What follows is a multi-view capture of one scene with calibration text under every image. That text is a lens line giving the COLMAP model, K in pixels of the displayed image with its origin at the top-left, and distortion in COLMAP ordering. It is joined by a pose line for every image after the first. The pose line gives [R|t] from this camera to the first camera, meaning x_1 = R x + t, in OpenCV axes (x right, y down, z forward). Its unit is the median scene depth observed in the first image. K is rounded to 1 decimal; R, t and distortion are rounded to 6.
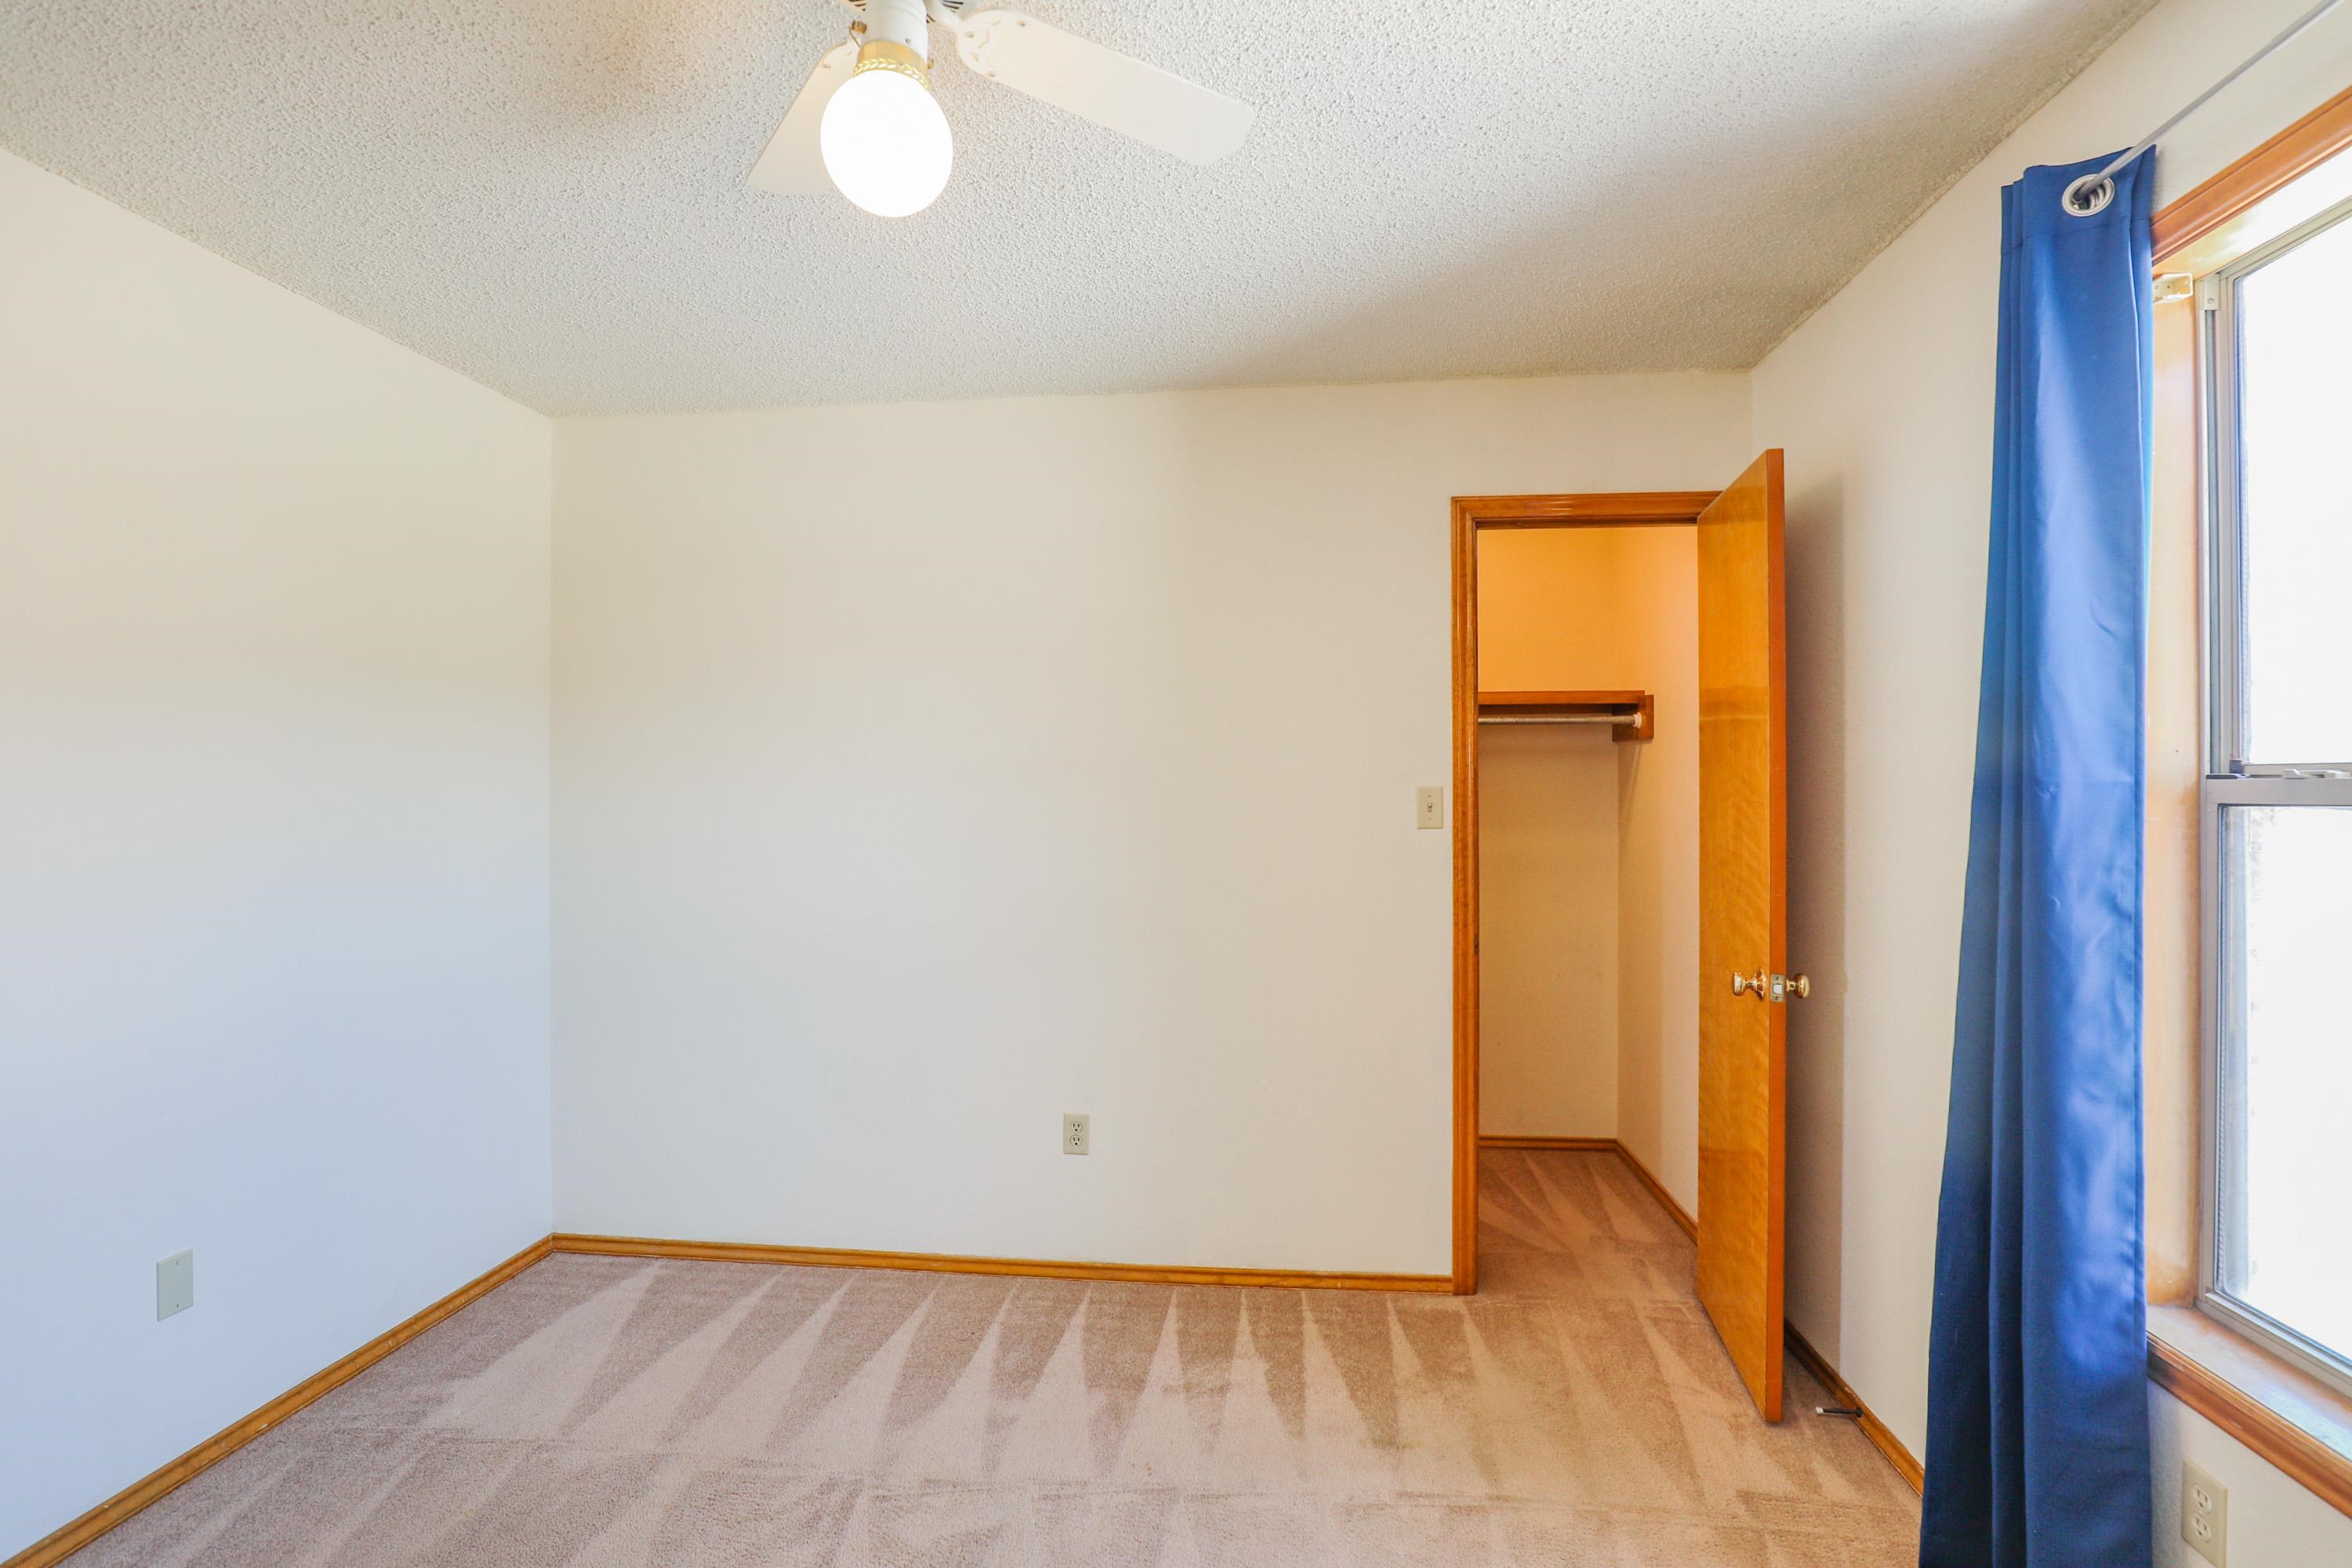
lens RADIAL K [[1121.0, 0, 1175.1], [0, 1121.0, 778.1], [0, 0, 1]] dist [-0.039229, 0.009080]
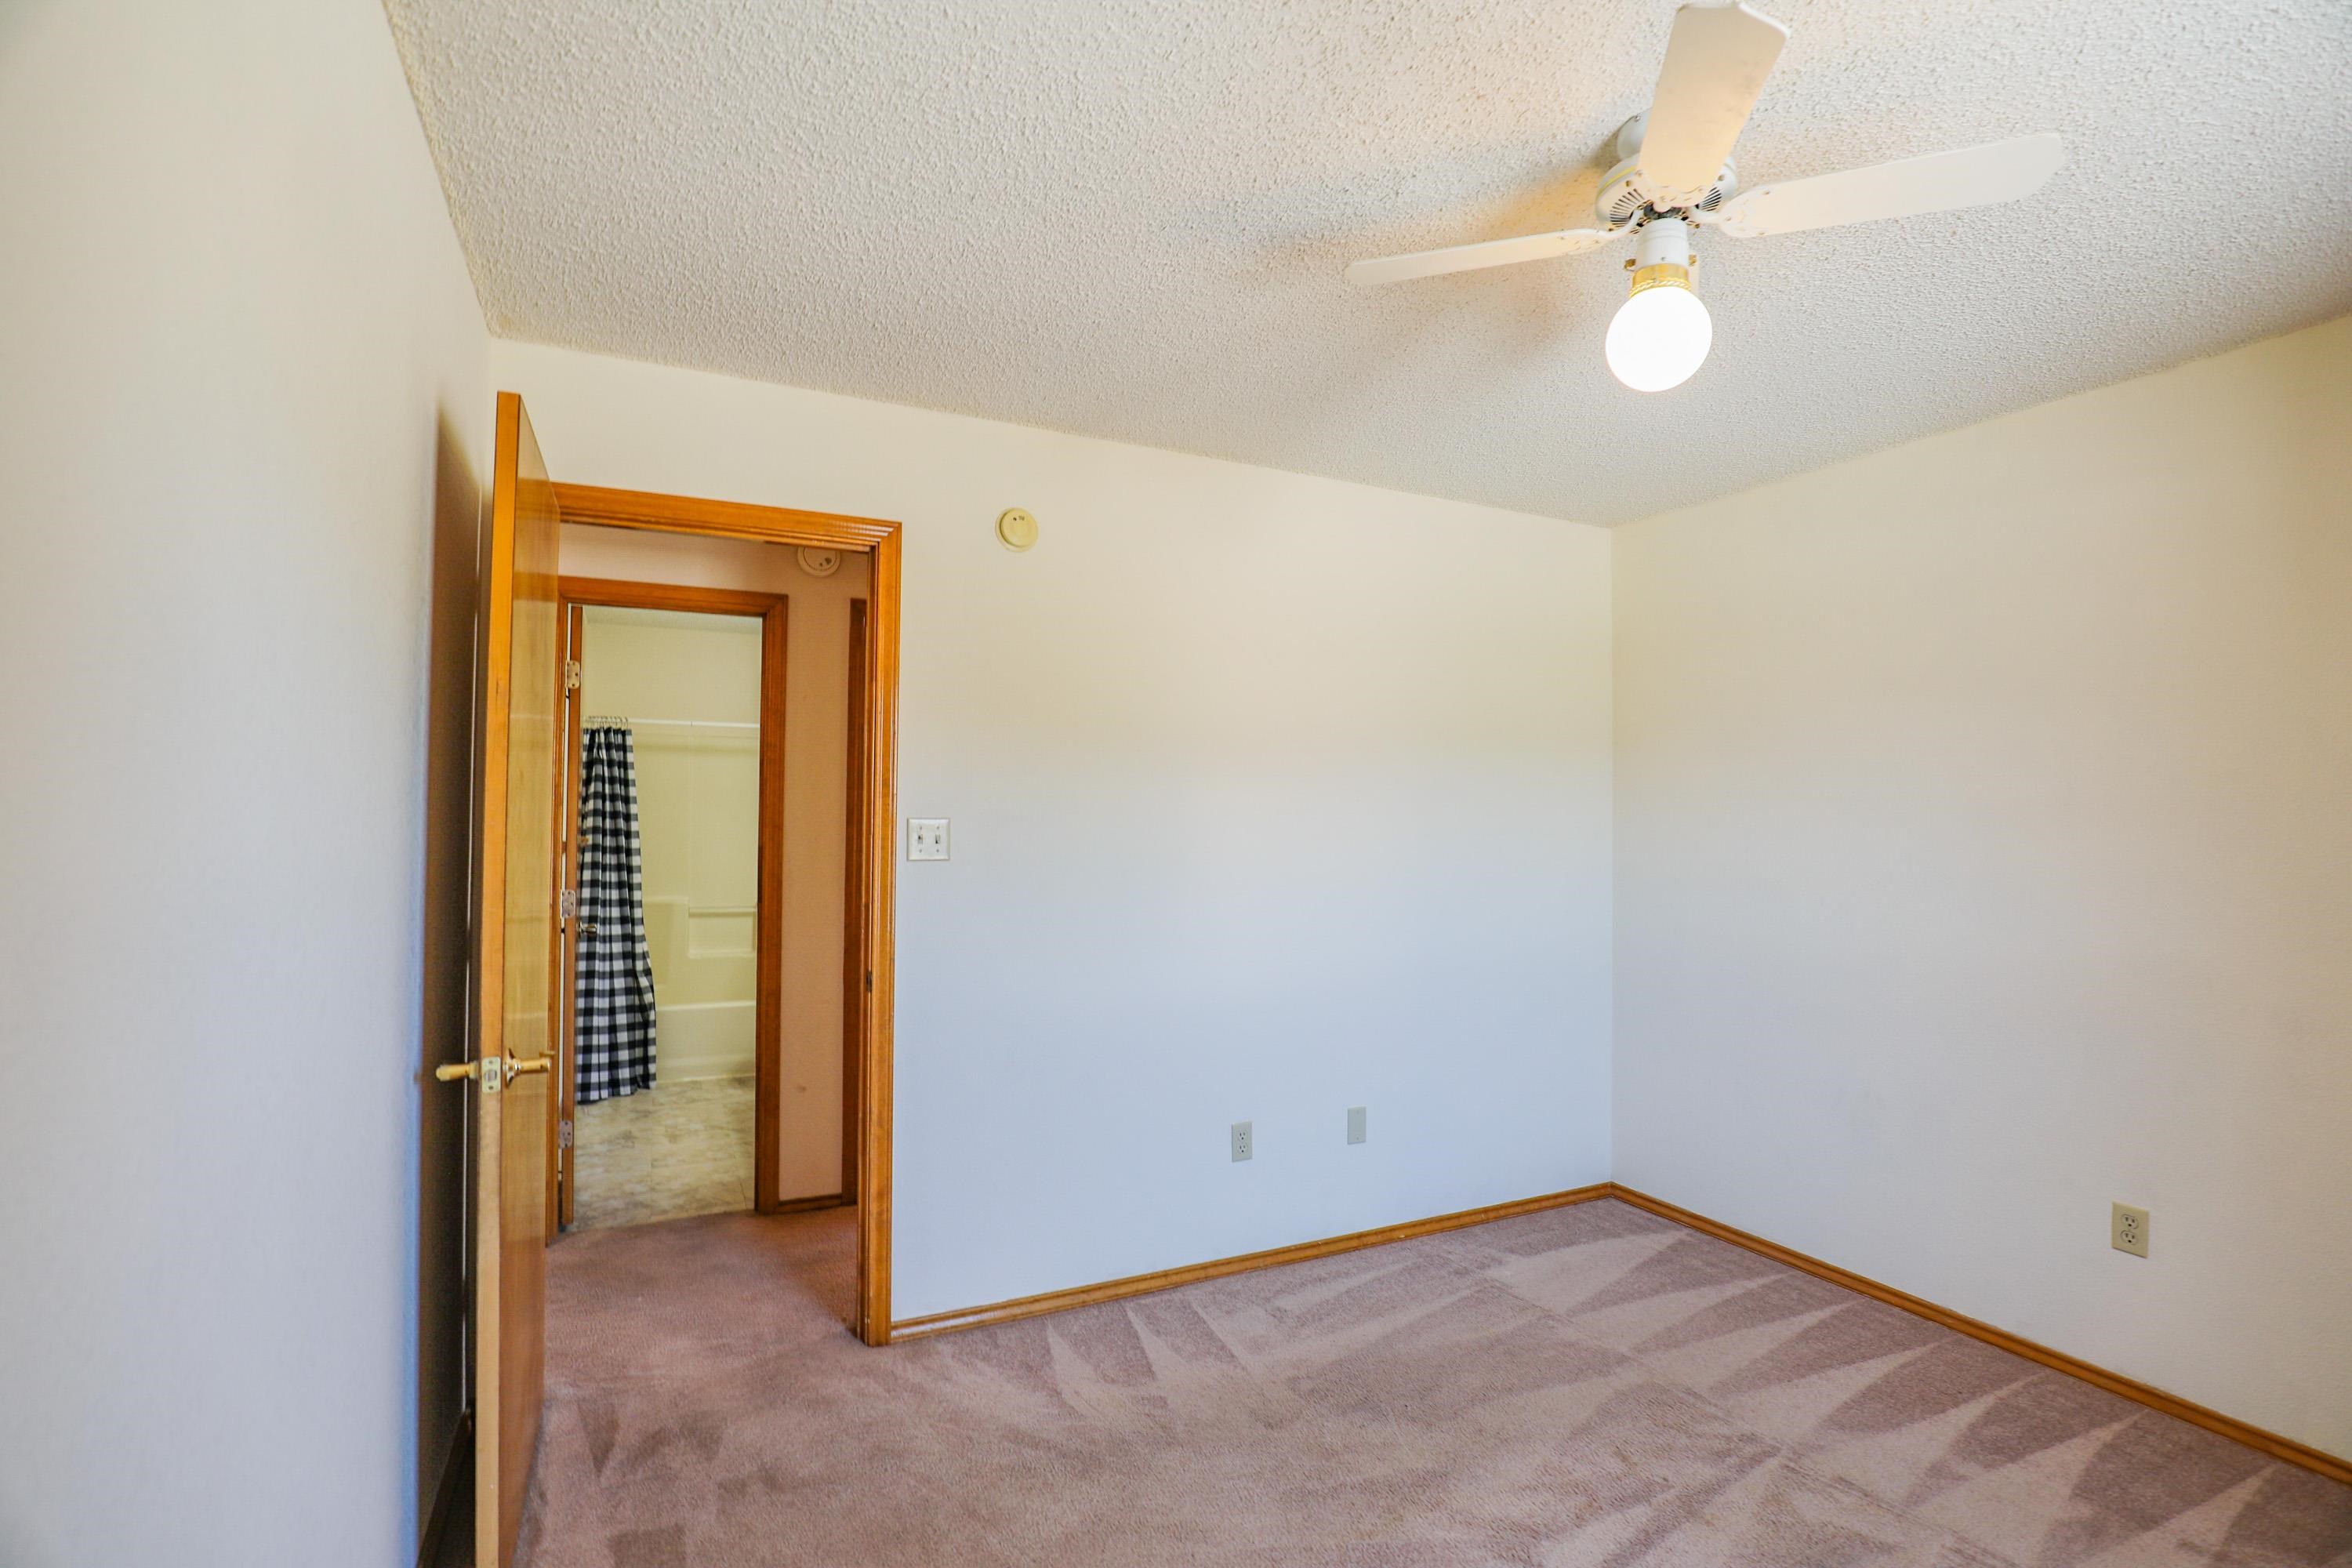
lens RADIAL K [[1076.7, 0, 1176.0], [0, 1076.7, 784.0], [0, 0, 1]] dist [-0.033846, 0.007987]
pose [[0.532820, -0.018092, -0.846035, 0.243162], [-0.004837, 0.999690, -0.024424, -0.003684], [0.846215, 0.017106, 0.532567, -0.075389]]
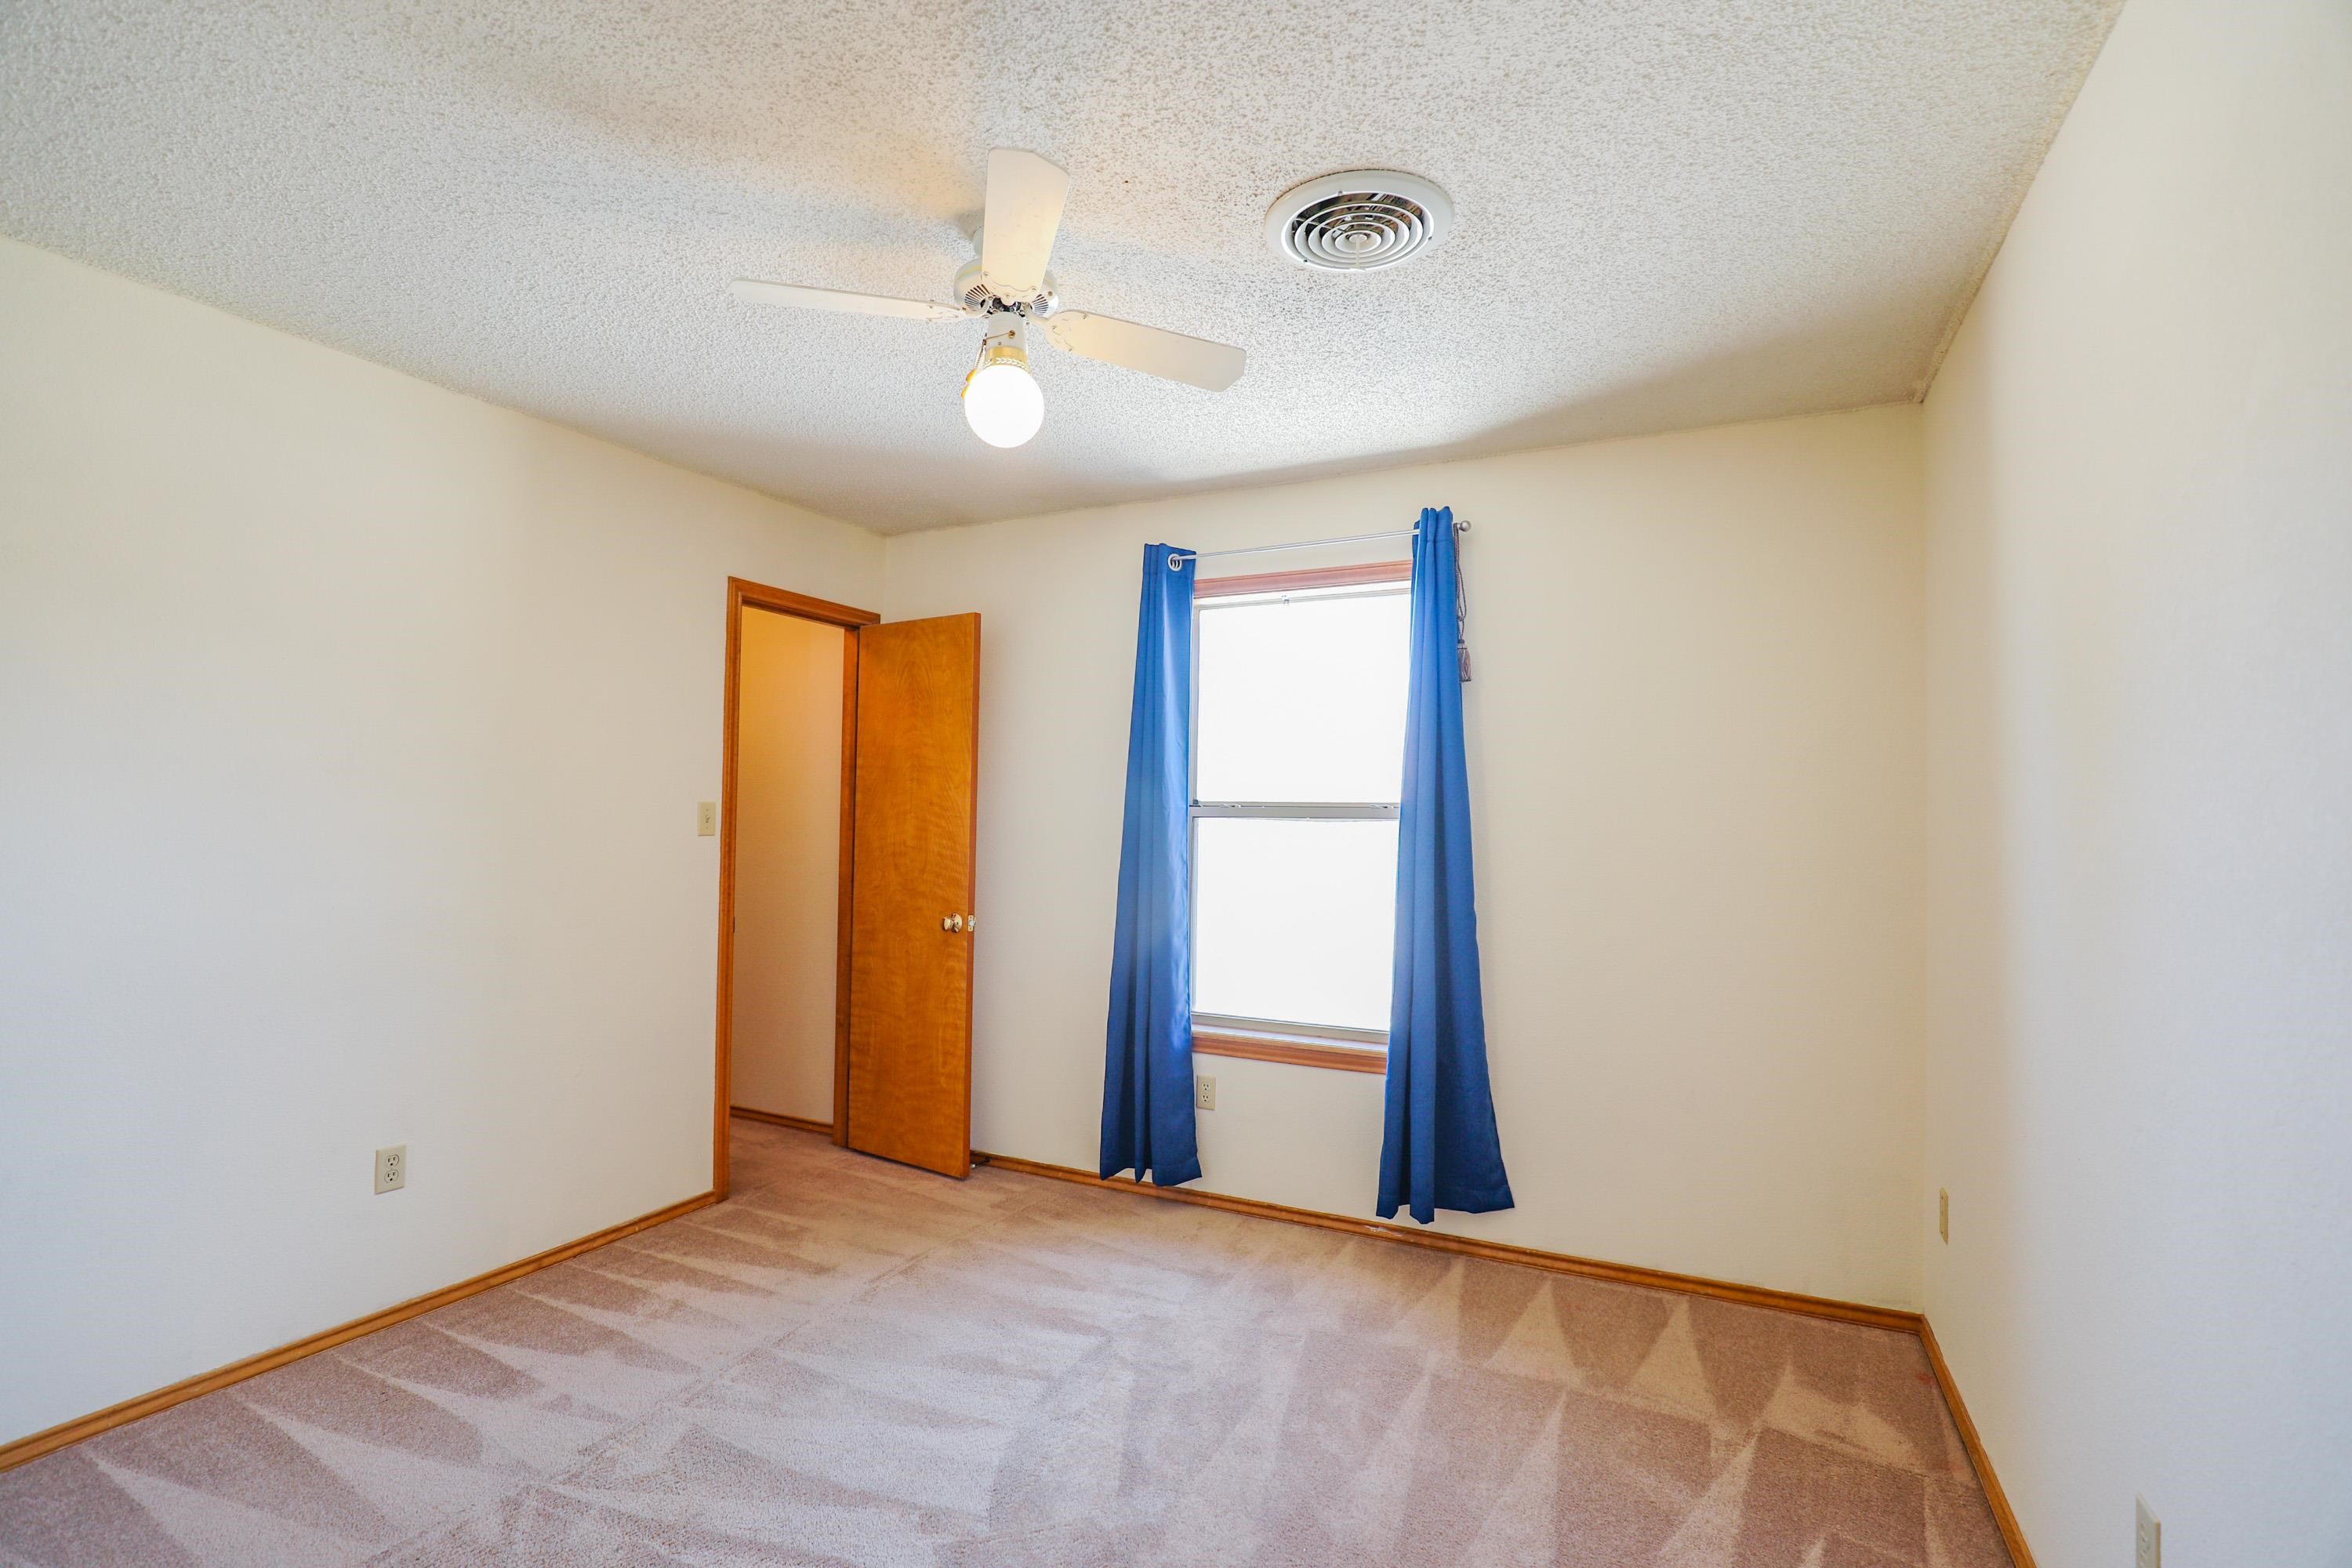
lens RADIAL K [[1084.2, 0, 1184.4], [0, 1084.2, 791.1], [0, 0, 1]] dist [-0.033001, 0.000510]
pose [[0.338864, 0.028722, 0.940397, -0.801798], [-0.021380, 0.999511, -0.022824, 0.012428], [-0.940592, -0.012371, 0.339313, 0.096818]]
